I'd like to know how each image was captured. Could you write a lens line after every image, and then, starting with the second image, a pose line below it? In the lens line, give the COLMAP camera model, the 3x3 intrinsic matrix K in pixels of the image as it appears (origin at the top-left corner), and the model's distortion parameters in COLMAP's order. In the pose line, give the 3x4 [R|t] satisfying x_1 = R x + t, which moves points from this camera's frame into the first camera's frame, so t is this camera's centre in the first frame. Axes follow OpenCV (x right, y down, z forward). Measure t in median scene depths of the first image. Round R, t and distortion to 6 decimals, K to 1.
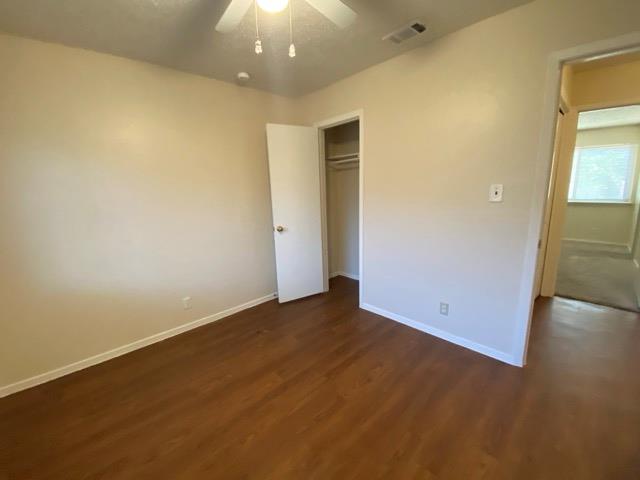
lens RADIAL K [[261.0, 0, 318.3], [0, 261.0, 240.1], [0, 0, 1]] dist [0.041059, -0.031448]
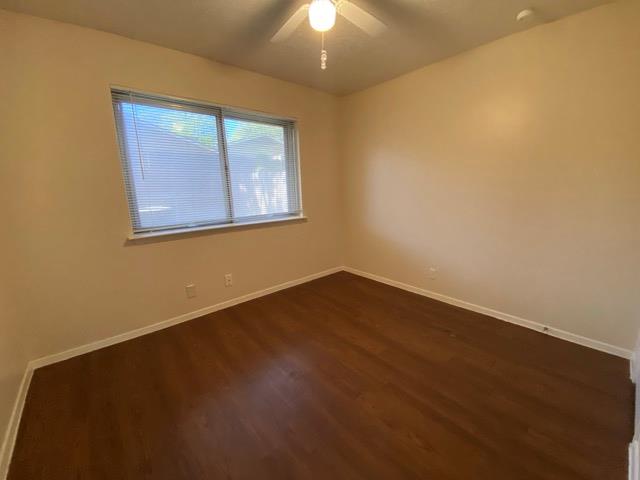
lens RADIAL K [[261.0, 0, 318.3], [0, 261.0, 240.1], [0, 0, 1]] dist [0.041059, -0.031448]
pose [[-0.052384, 0.233033, -0.971057, 0.739291], [-0.162503, 0.957442, 0.238532, -0.109833], [0.985317, 0.170295, -0.012286, 0.652638]]
